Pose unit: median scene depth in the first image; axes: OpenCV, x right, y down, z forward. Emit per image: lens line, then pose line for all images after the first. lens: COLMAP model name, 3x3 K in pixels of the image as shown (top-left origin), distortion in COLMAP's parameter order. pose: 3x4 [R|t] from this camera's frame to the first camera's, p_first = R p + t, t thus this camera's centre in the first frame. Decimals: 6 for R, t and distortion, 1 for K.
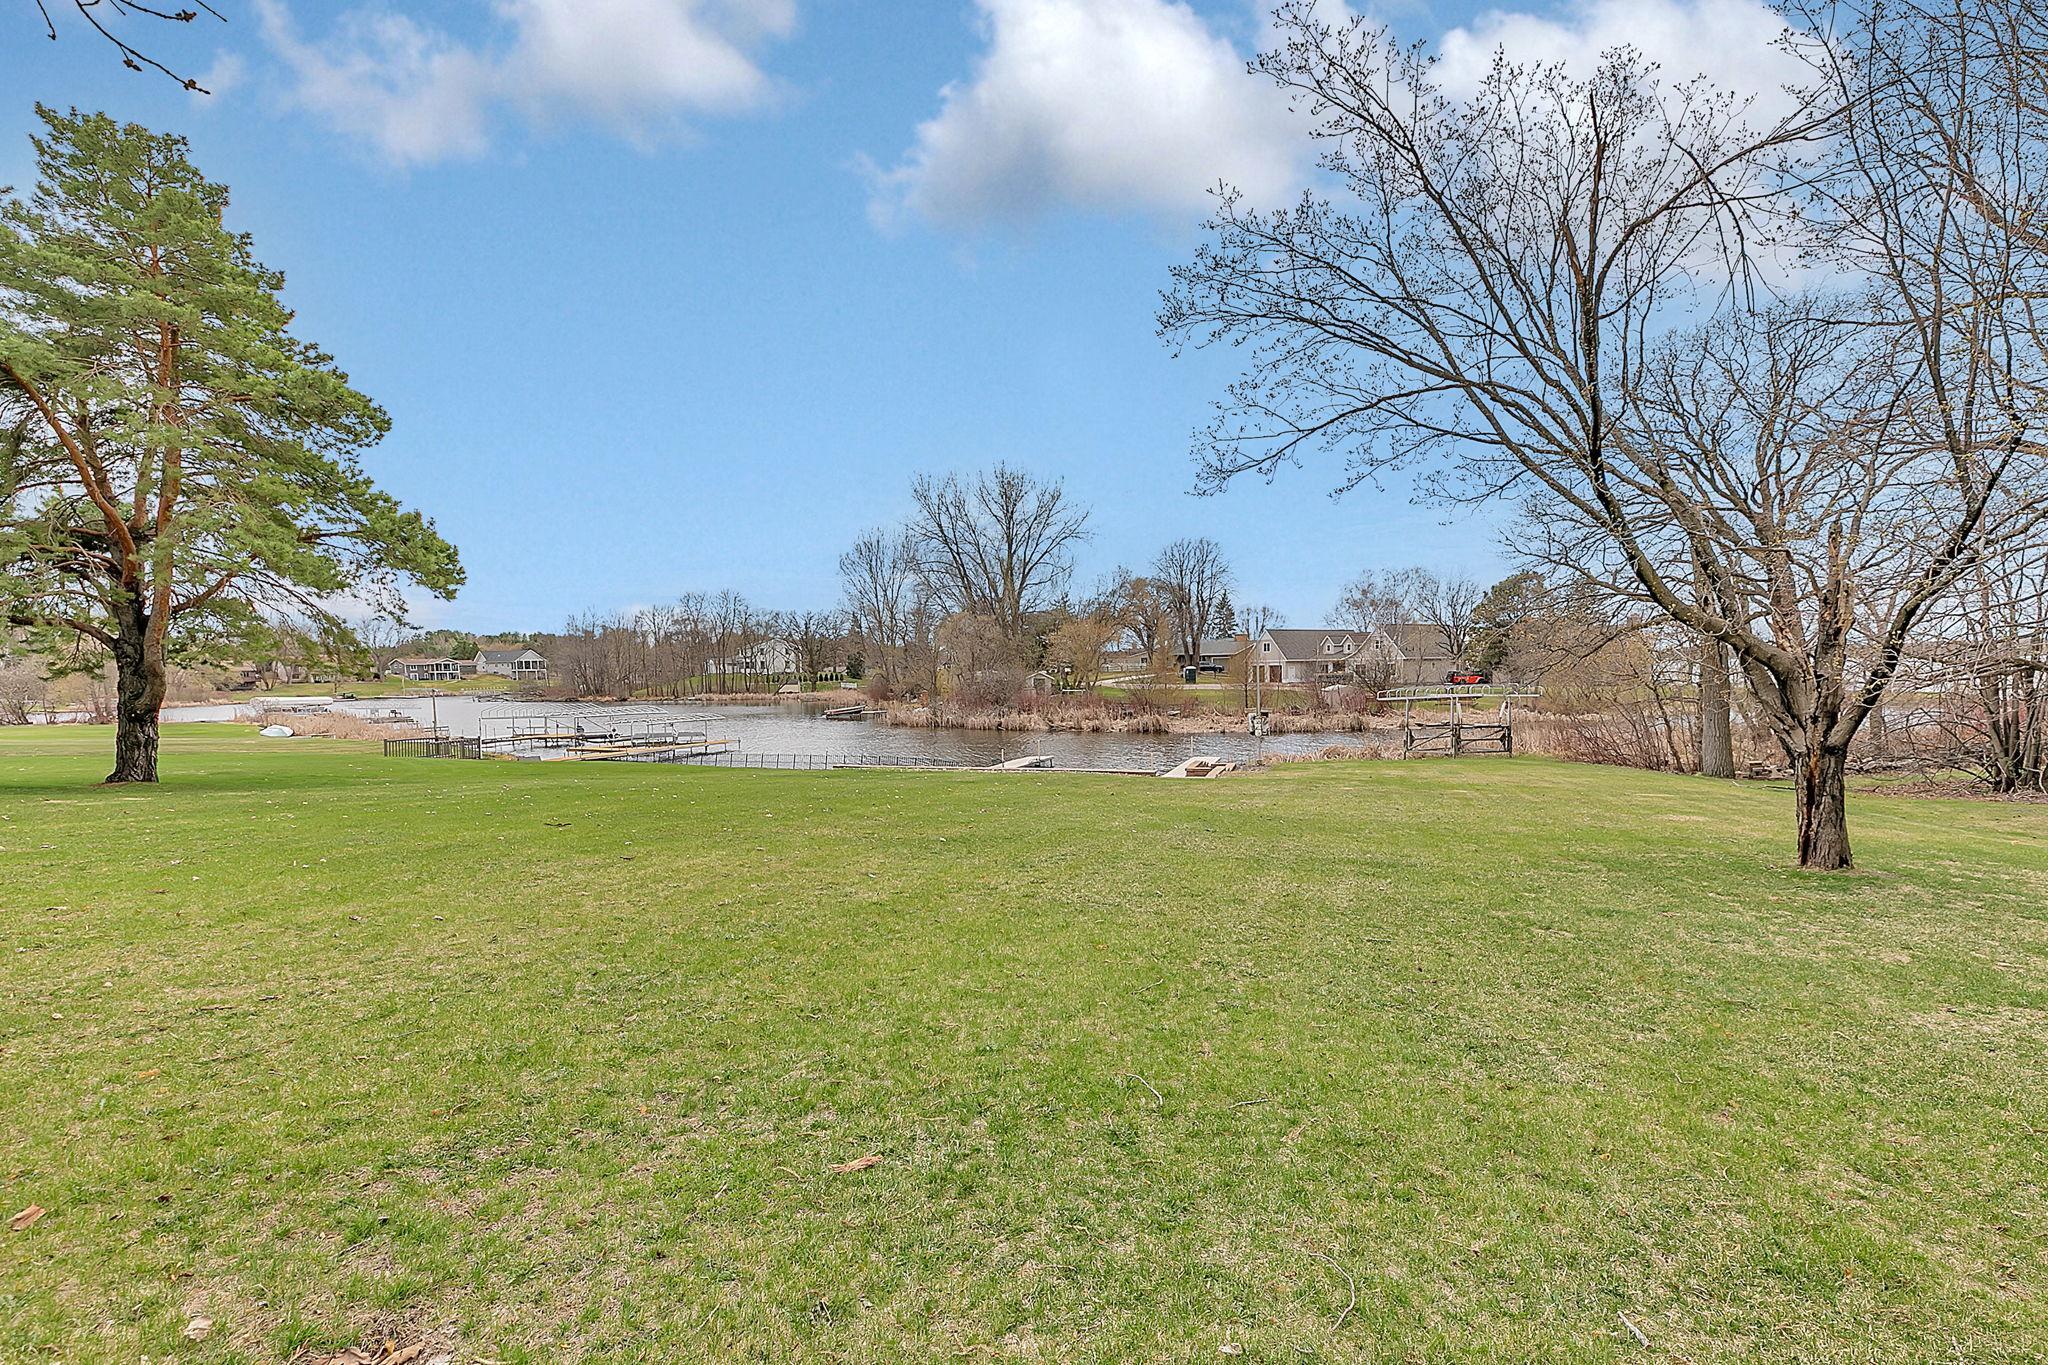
lens RADIAL K [[974.2, 0, 1024.2], [0, 974.2, 728.2], [0, 0, 1]] dist [-0.002006, -0.000172]
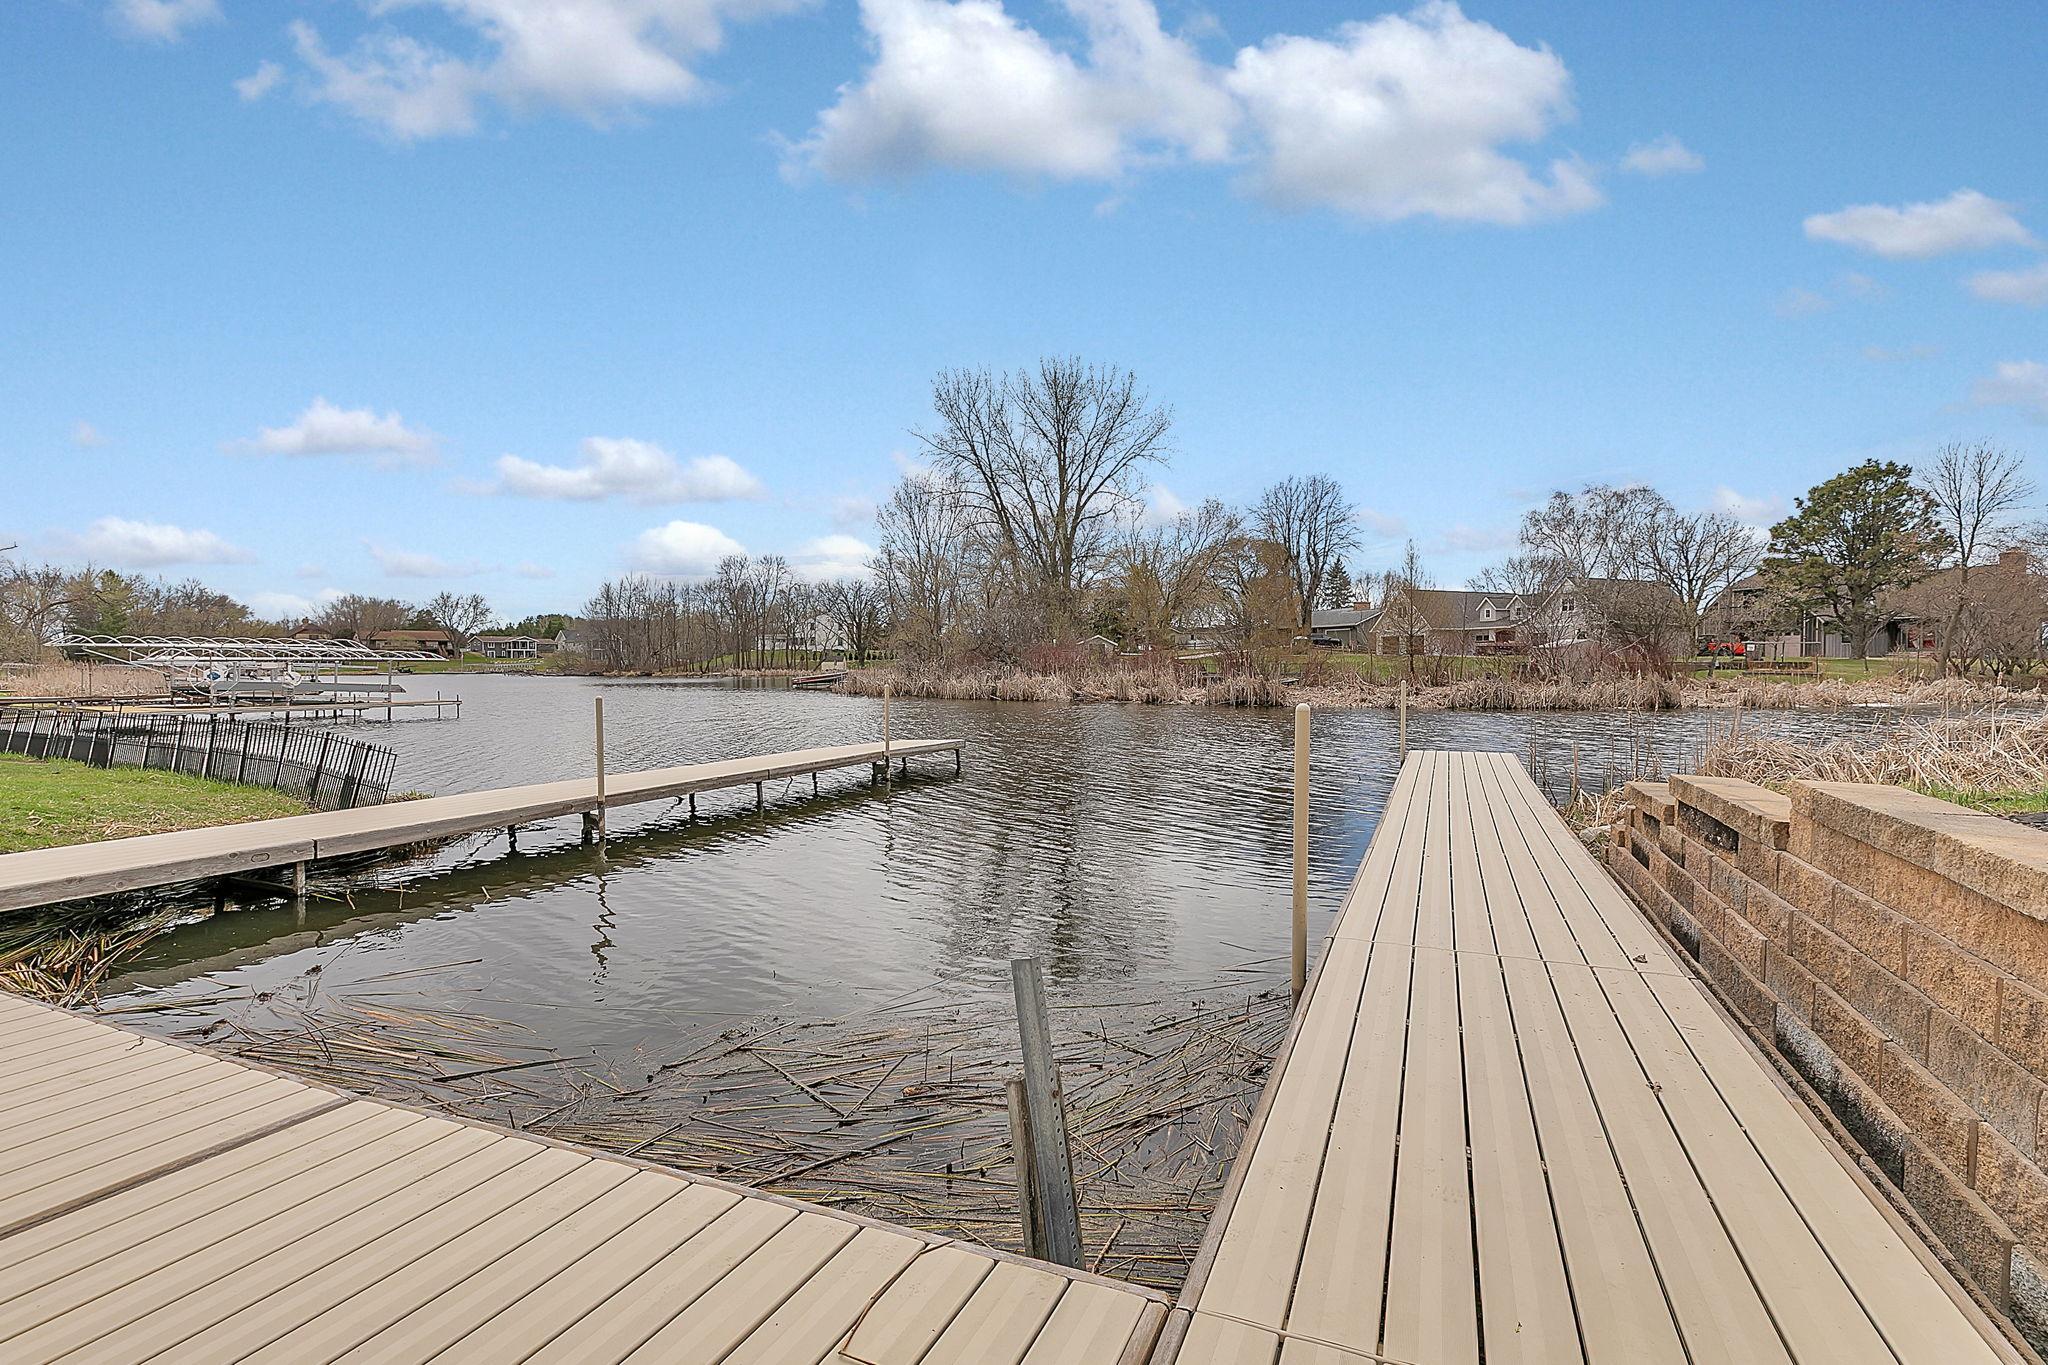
lens RADIAL K [[935.2, 0, 1032.1], [0, 935.2, 686.1], [0, 0, 1]] dist [0.003940, 0.000238]
pose [[0.995376, 0.017217, -0.094495, 0.034004], [-0.020762, 0.999112, -0.036662, 0.008824], [0.093780, 0.038454, 0.994850, 0.275777]]
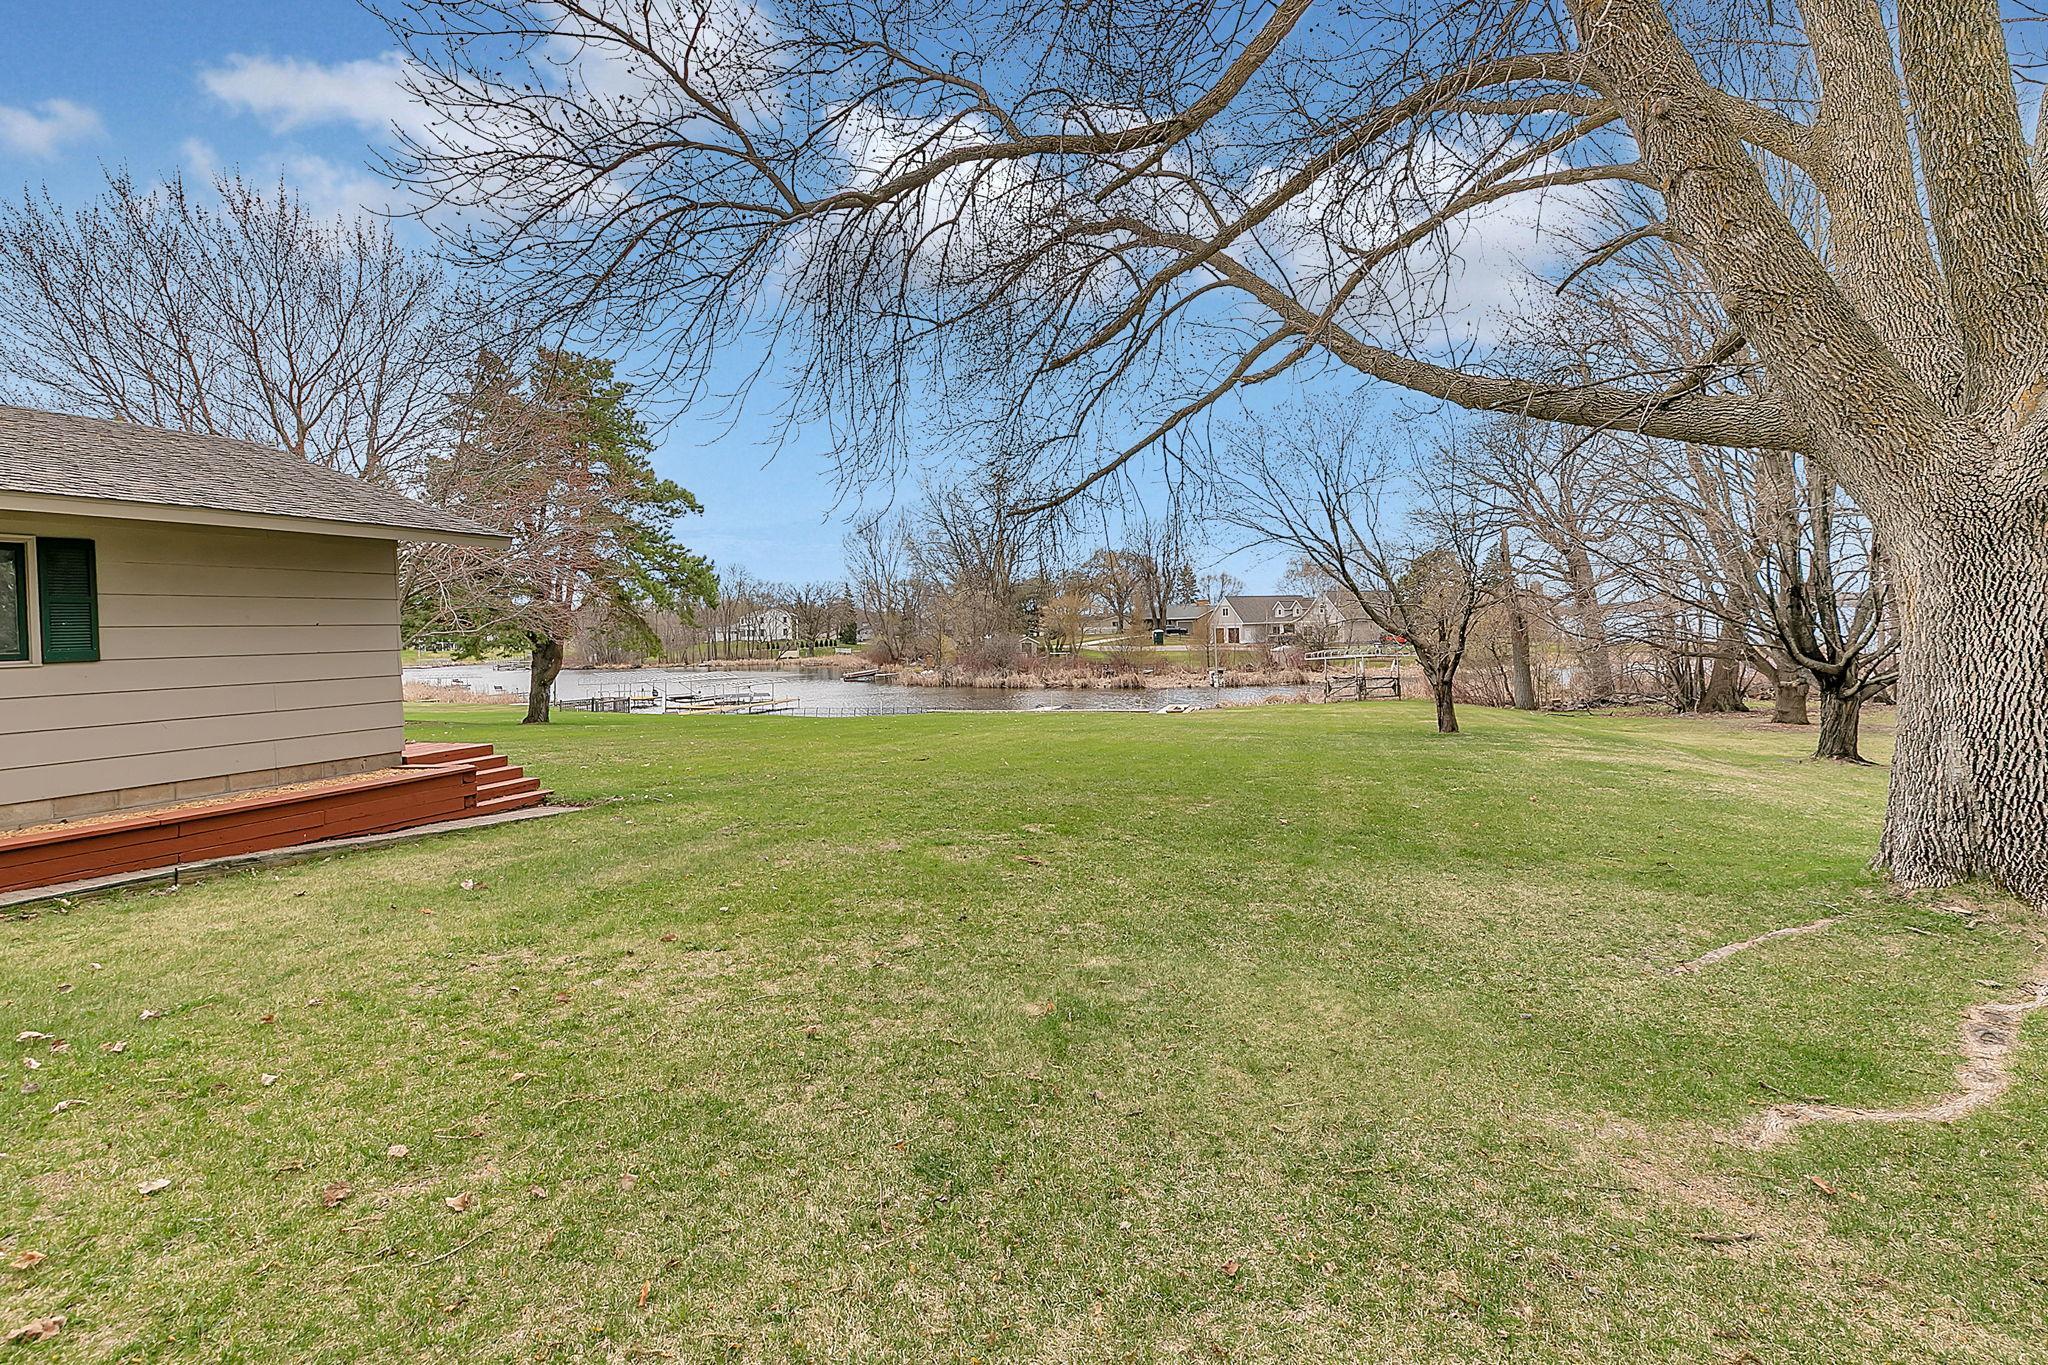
lens RADIAL K [[952.1, 0, 1015.7], [0, 952.1, 636.1], [0, 0, 1]] dist [0.002016, -0.000275]
pose [[0.999619, -0.013942, 0.023819, -0.023701], [0.015224, 0.998397, -0.054519, 0.001446], [-0.023021, 0.054861, 0.998229, -0.108527]]
